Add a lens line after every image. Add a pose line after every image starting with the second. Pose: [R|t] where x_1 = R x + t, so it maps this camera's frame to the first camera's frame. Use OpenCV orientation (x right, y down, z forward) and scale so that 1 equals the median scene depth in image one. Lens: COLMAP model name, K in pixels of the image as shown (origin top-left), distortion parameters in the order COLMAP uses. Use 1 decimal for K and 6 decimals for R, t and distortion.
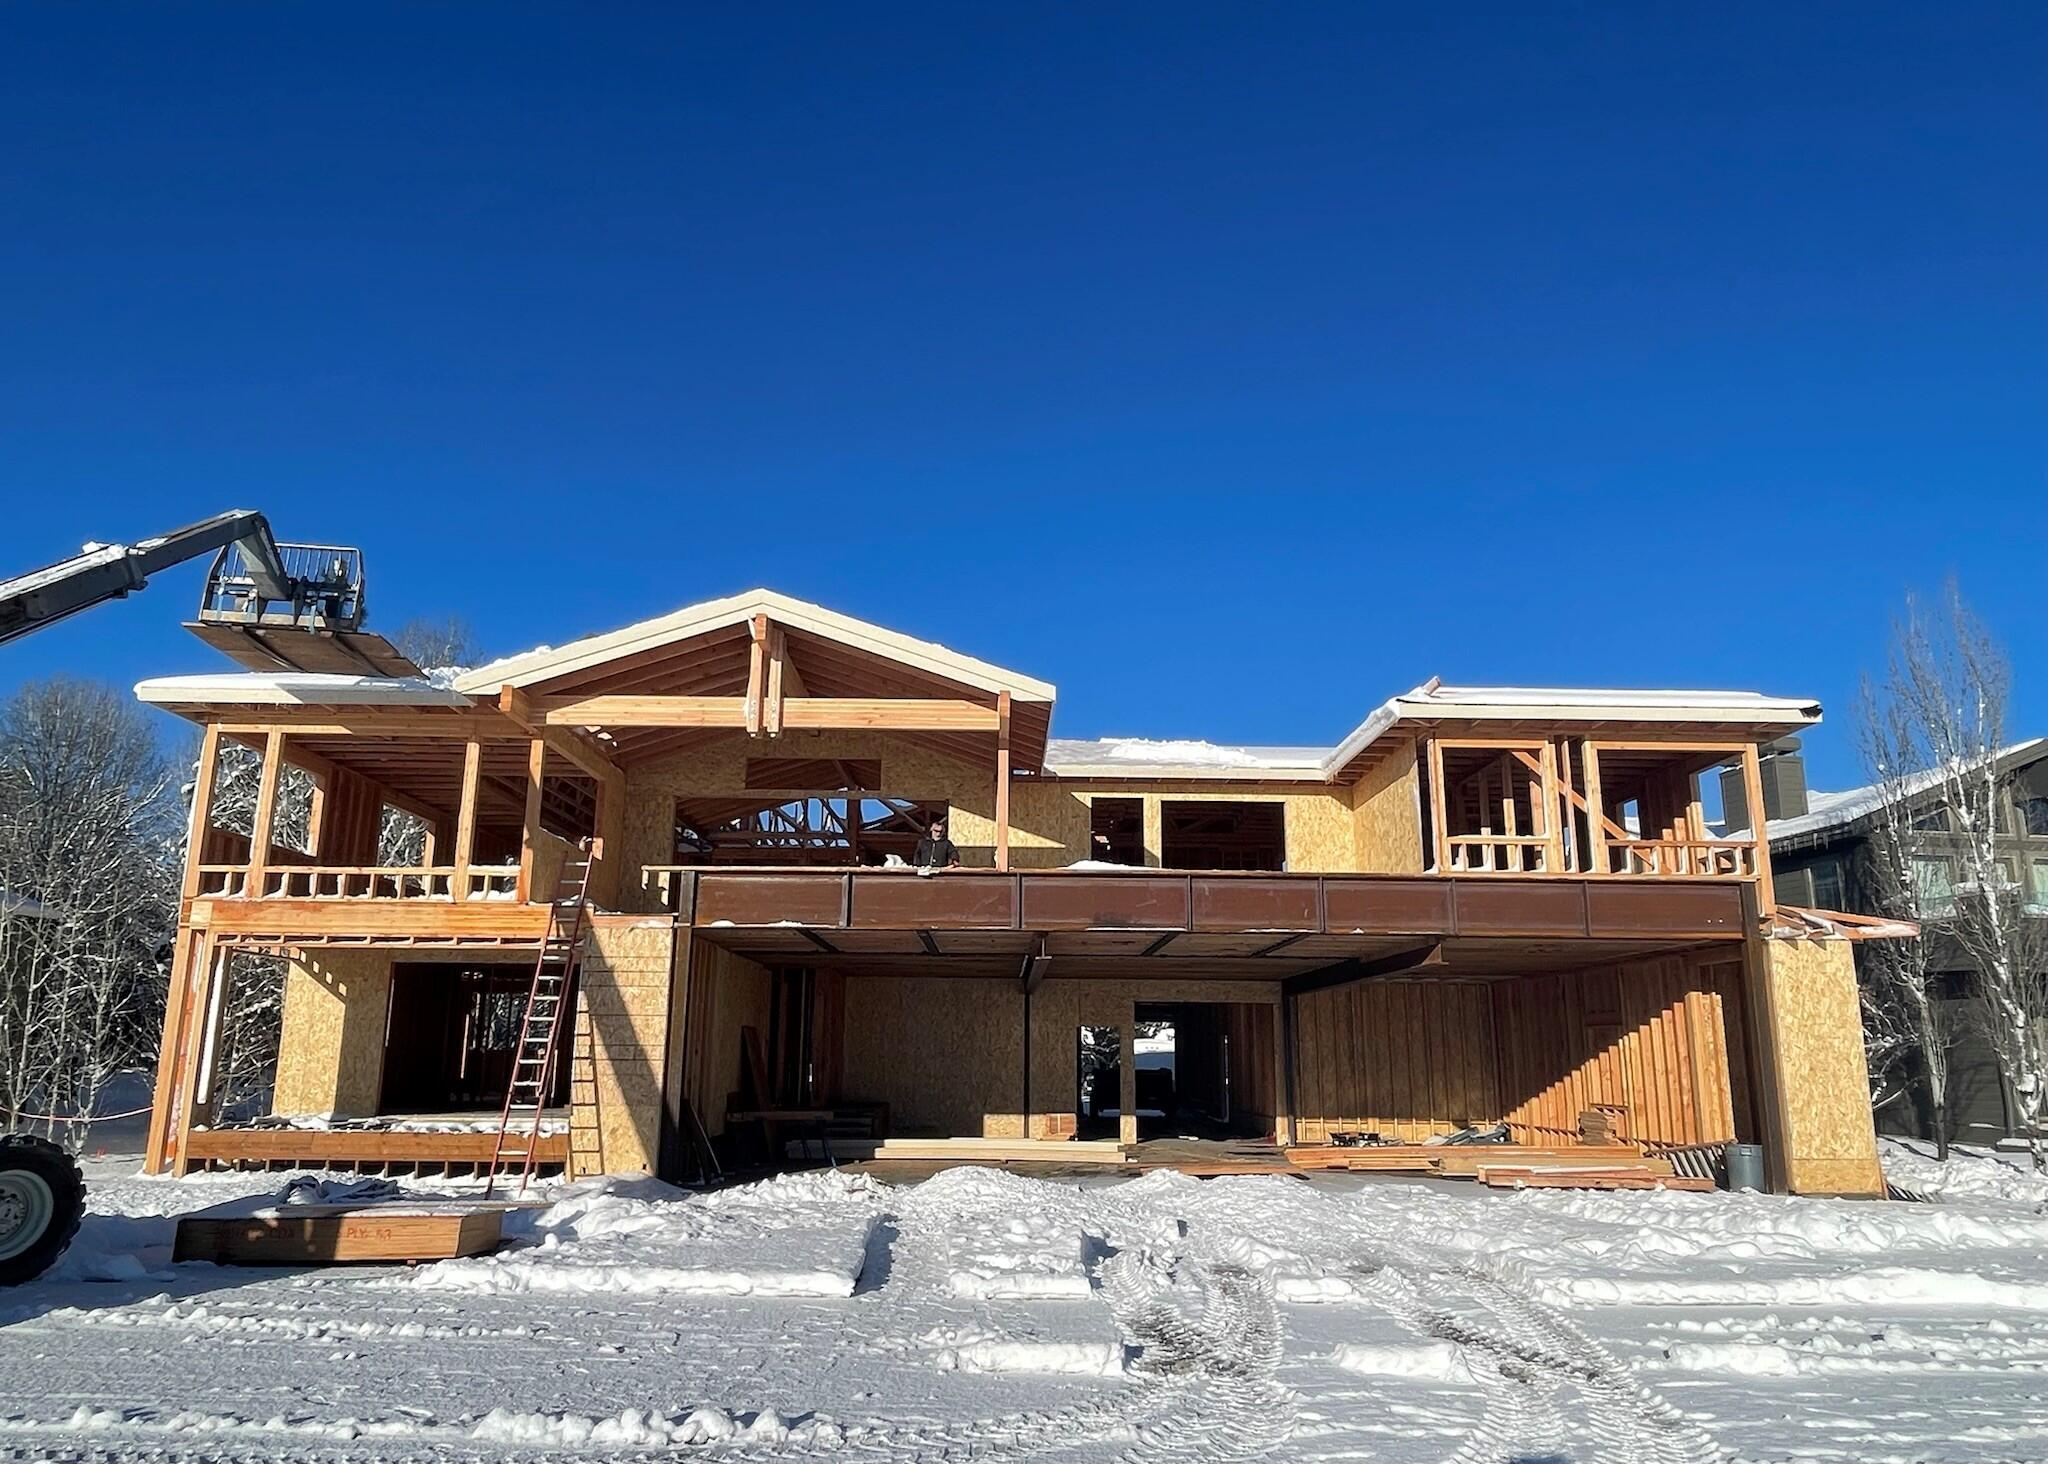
lens RADIAL K [[1298.2, 0, 1028.0], [0, 1298.2, 773.4], [0, 0, 1]] dist [-0.006905, -0.002079]
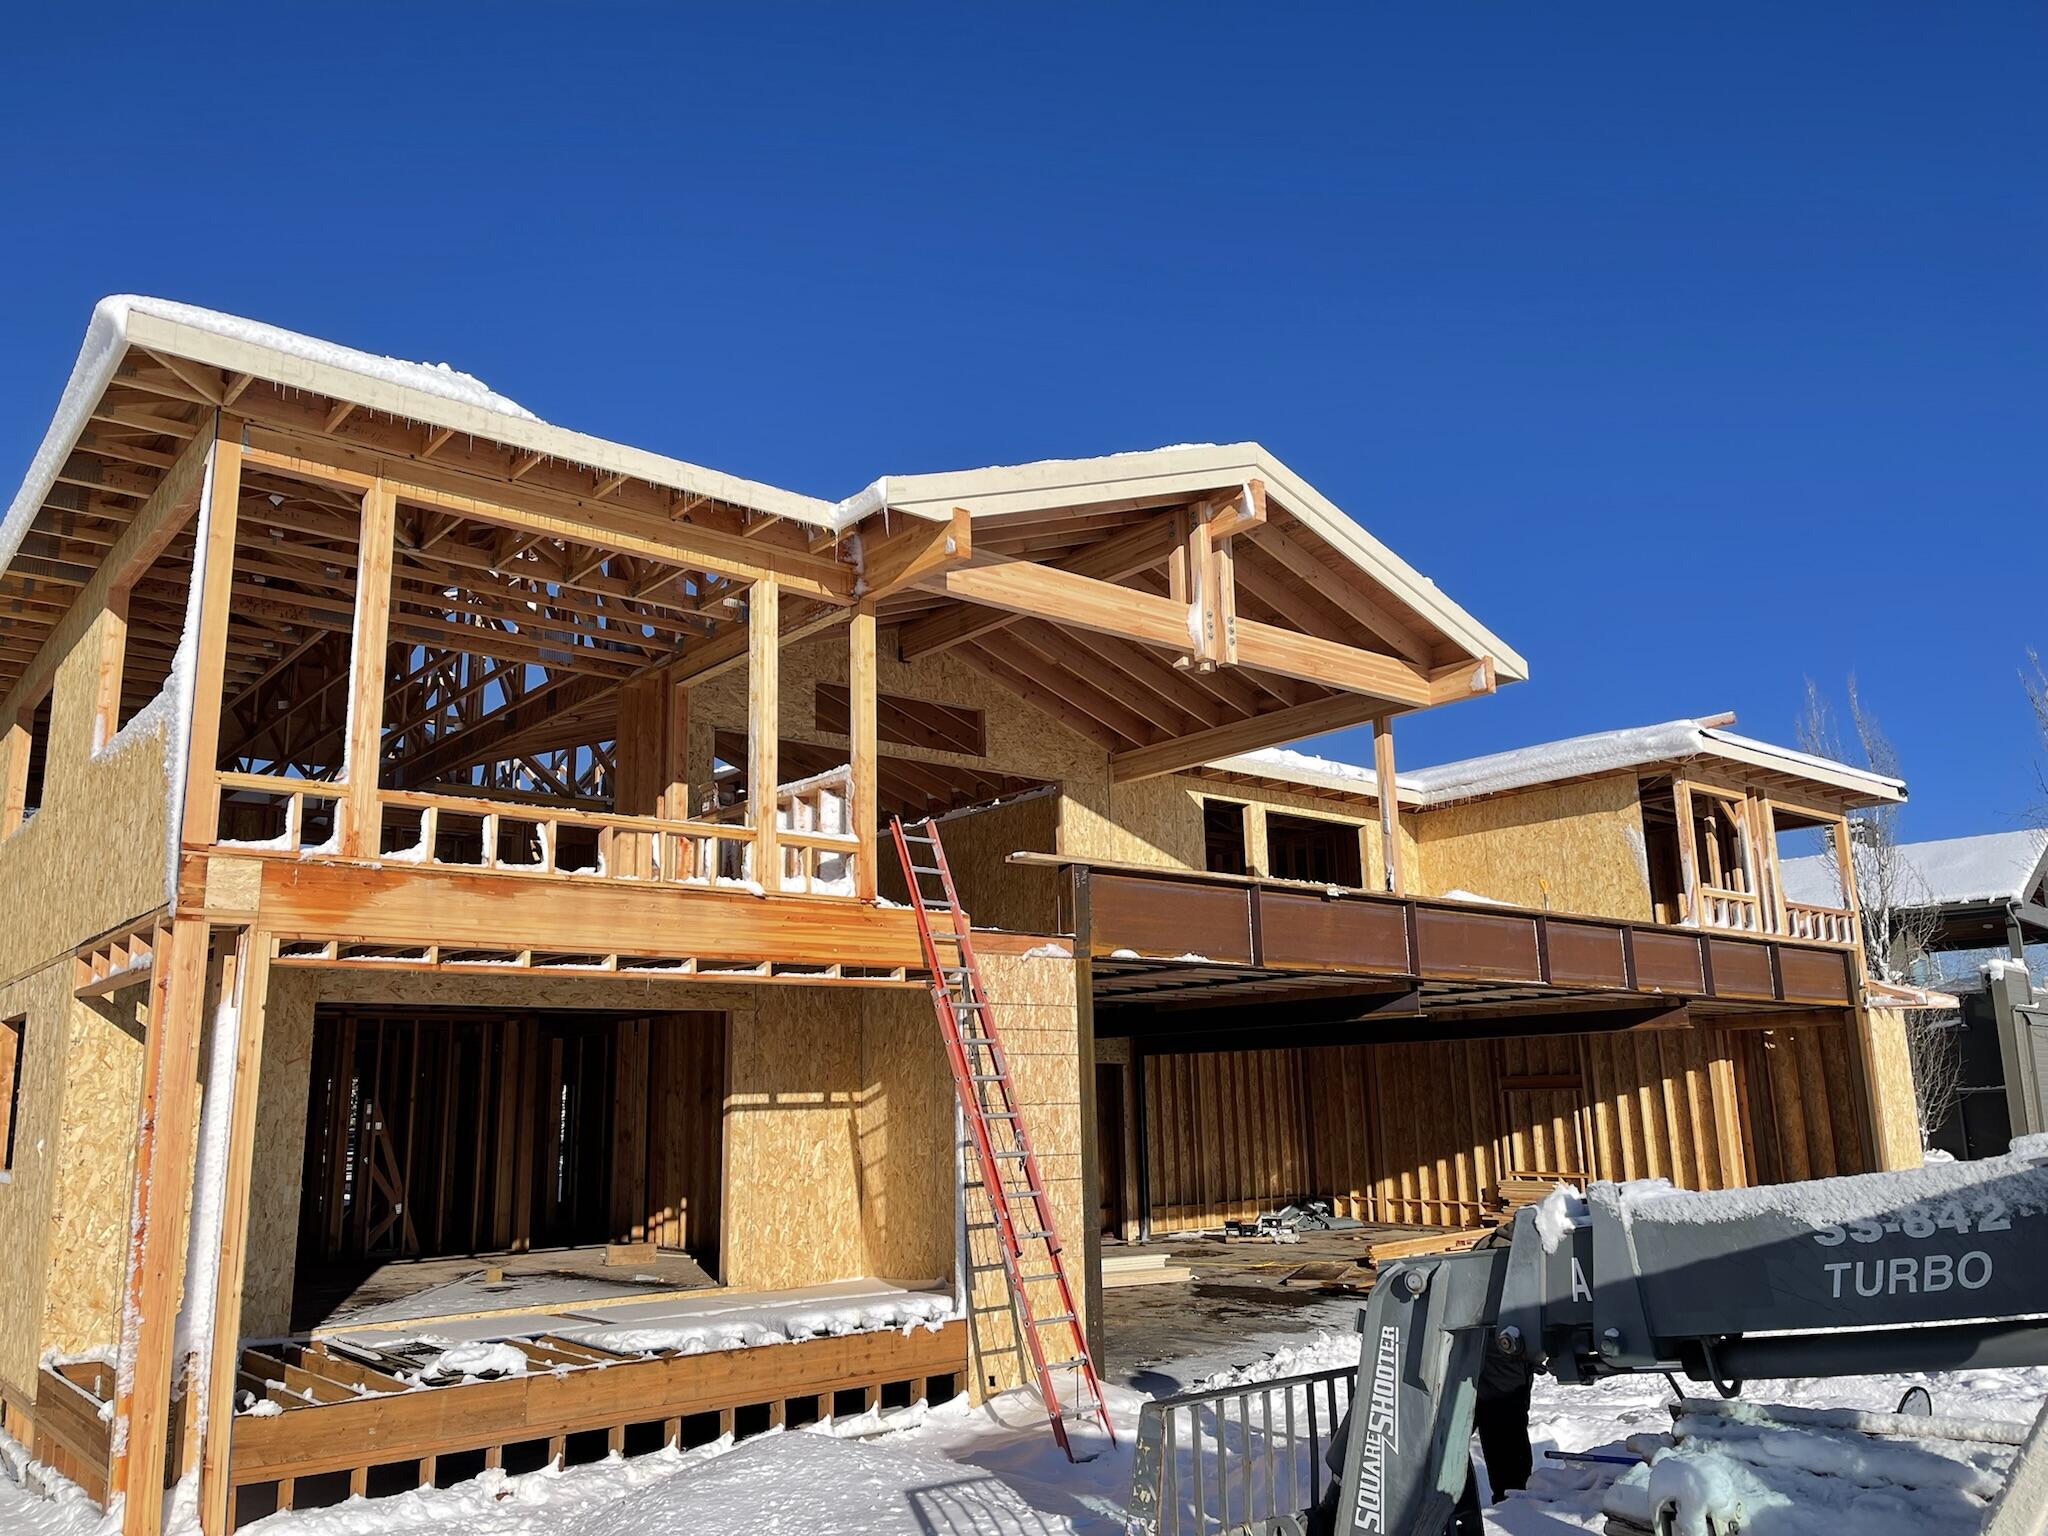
lens RADIAL K [[1534.1, 0, 1014.7], [0, 1534.1, 776.3], [0, 0, 1]] dist [0.047682, -0.000806]
pose [[0.784838, 0.106493, 0.610483, -0.739221], [-0.107447, 0.993588, -0.035187, 0.062257], [-0.610315, -0.037979, 0.791248, 0.444644]]
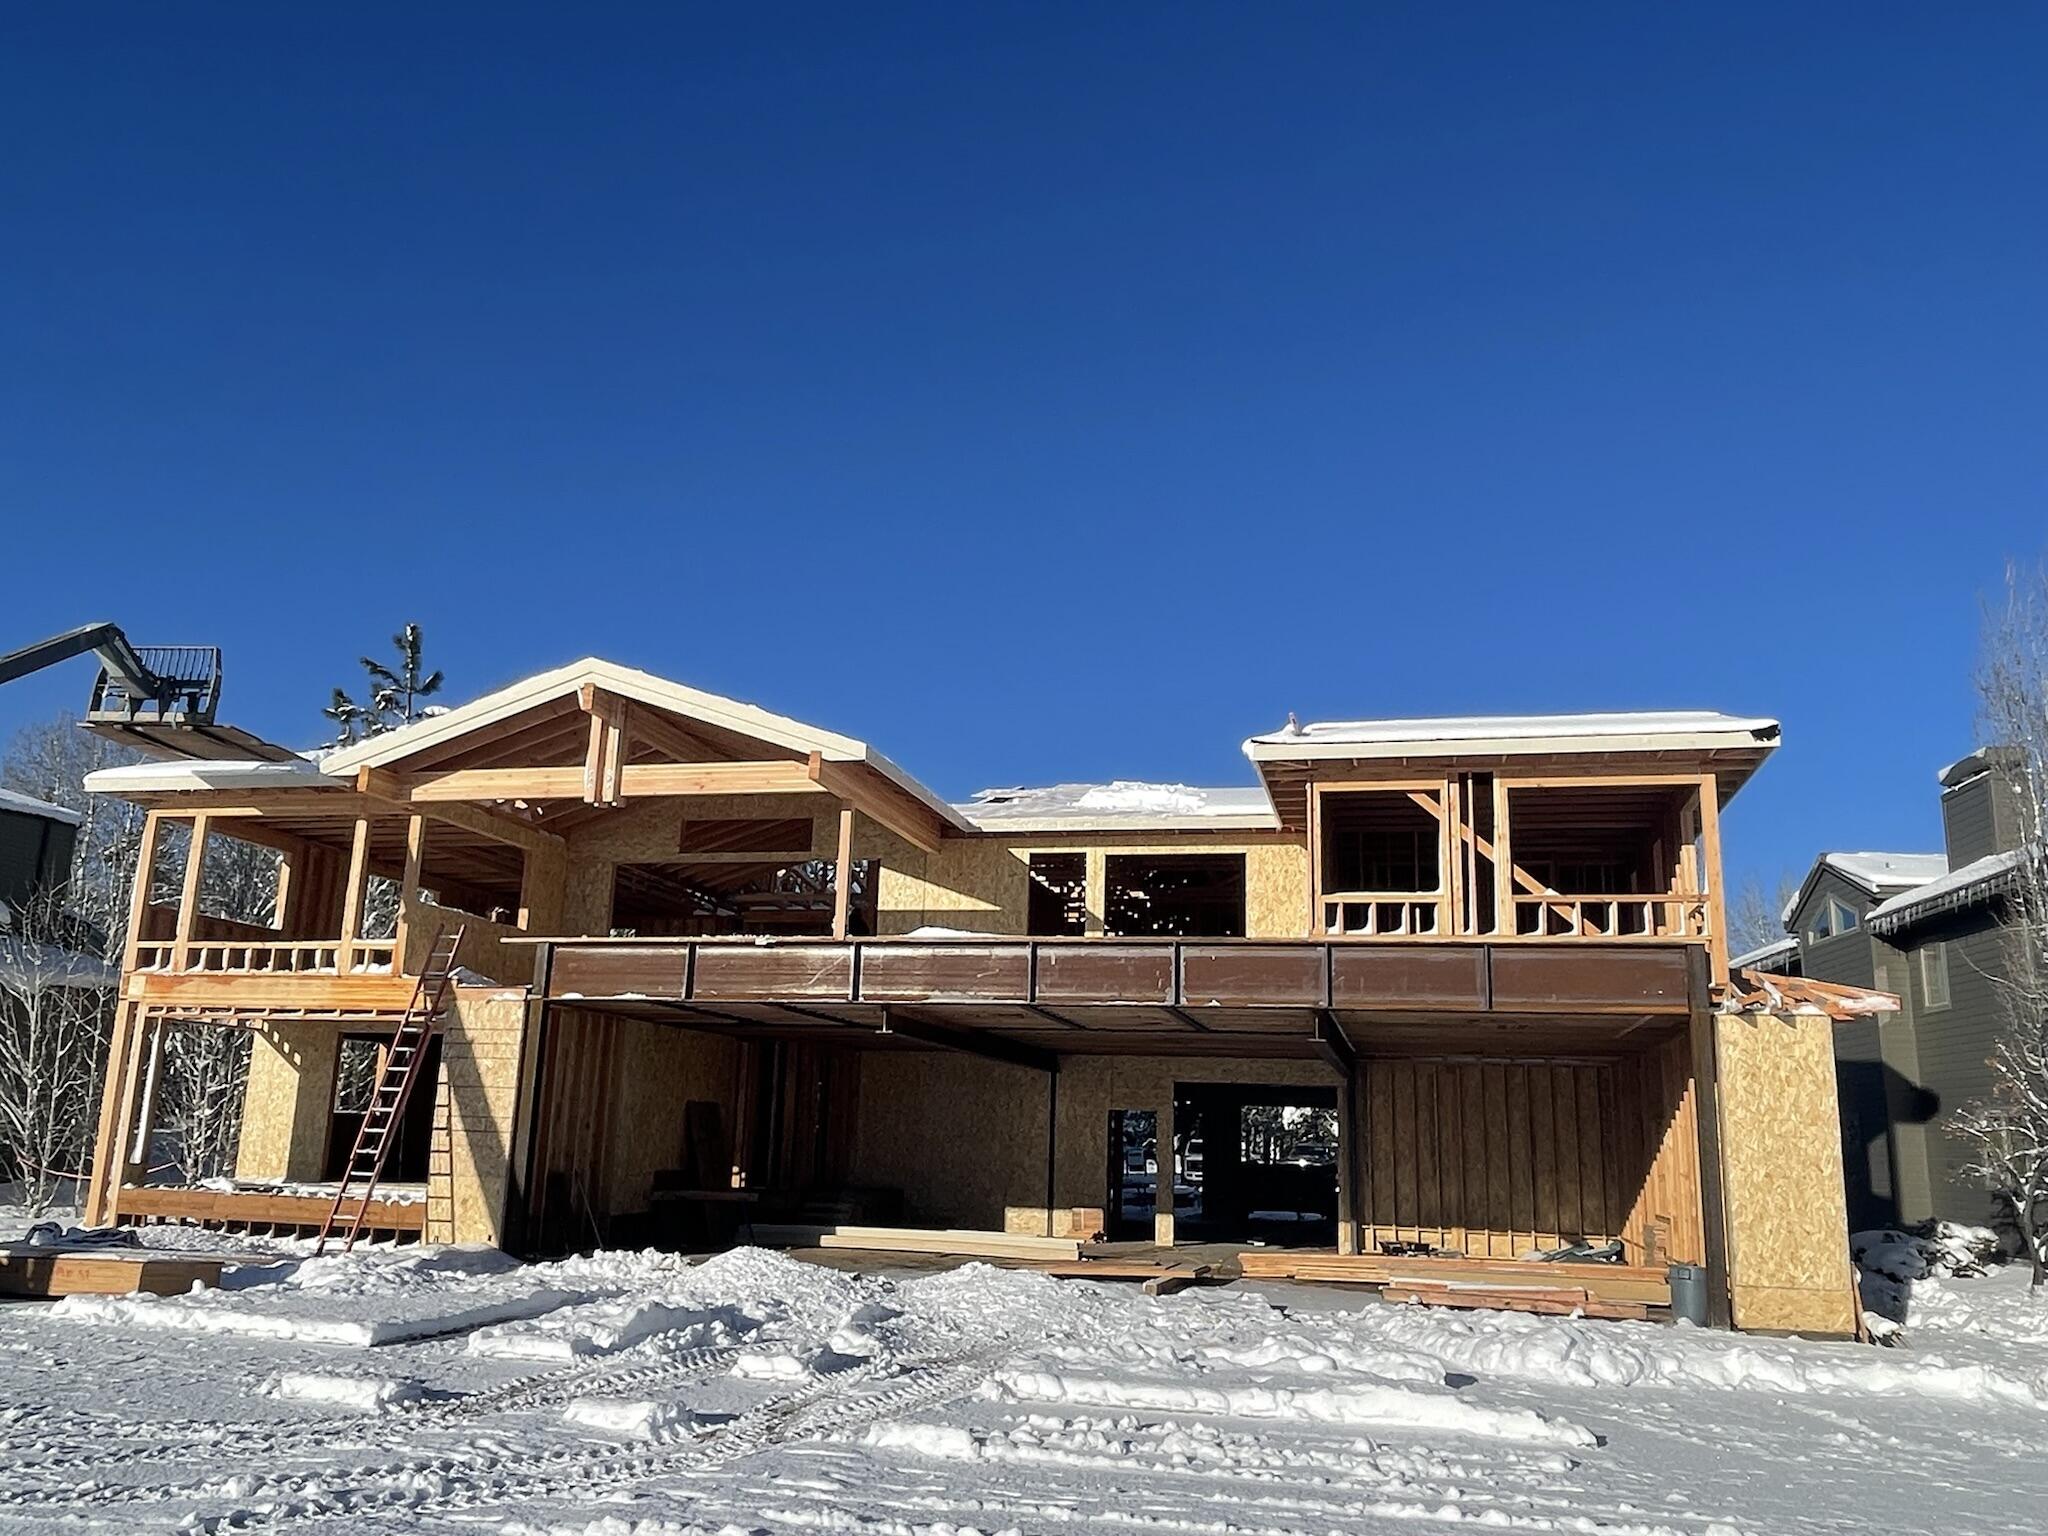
lens RADIAL K [[1575.0, 0, 1025.3], [0, 1575.0, 772.6], [0, 0, 1]] dist [-0.005553, -0.003290]
pose [[0.965074, -0.037215, -0.259319, 0.415854], [0.032129, 0.999200, -0.023826, -0.014824], [0.259998, 0.014662, 0.965498, -0.073706]]
